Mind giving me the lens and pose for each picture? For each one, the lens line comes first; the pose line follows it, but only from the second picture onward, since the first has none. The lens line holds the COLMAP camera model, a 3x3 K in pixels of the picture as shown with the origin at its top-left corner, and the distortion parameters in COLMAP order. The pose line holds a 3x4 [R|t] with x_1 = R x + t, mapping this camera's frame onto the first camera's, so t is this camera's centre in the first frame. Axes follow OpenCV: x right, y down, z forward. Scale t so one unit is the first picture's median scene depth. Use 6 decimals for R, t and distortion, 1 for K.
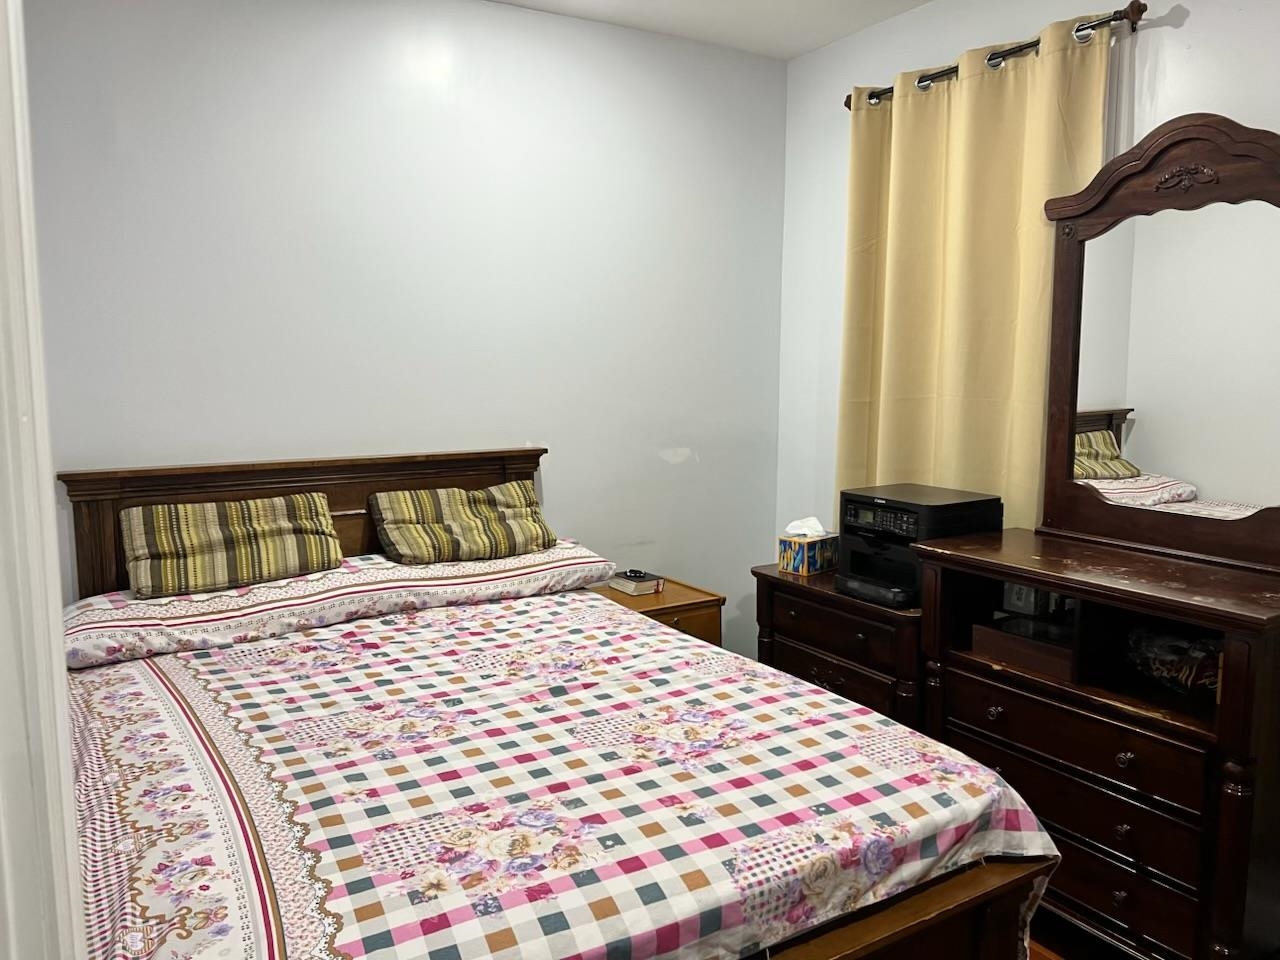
lens RADIAL K [[978.8, 0, 645.5], [0, 978.8, 474.9], [0, 0, 1]] dist [0.033218, -0.026238]
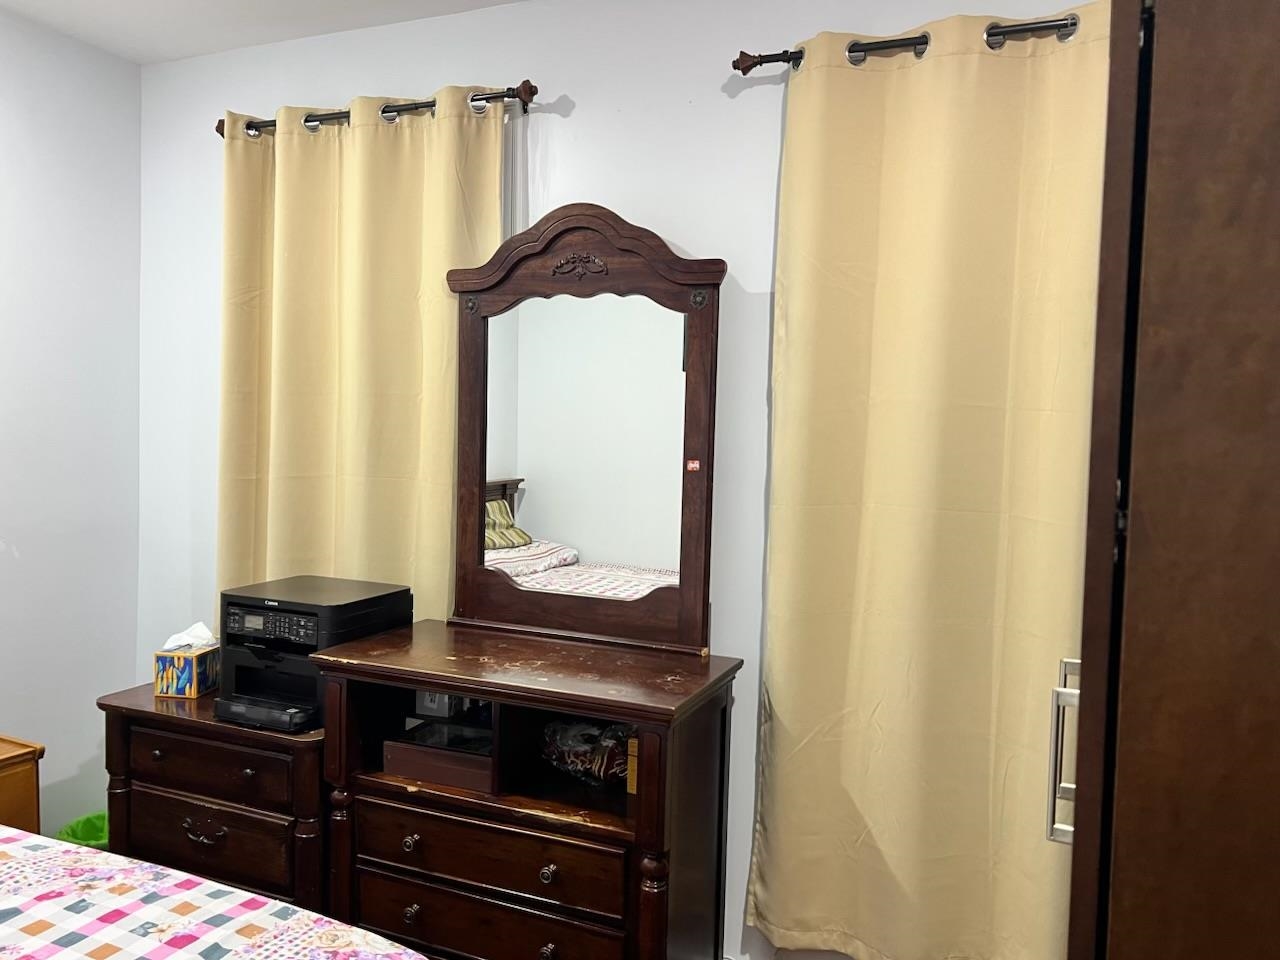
lens RADIAL K [[978.8, 0, 646.5], [0, 978.8, 474.1], [0, 0, 1]] dist [0.033218, -0.026238]
pose [[0.824791, -0.005480, 0.565410, 0.031783], [0.036753, 0.998358, -0.043939, -0.036019], [-0.564241, 0.057021, 0.823638, 0.131682]]
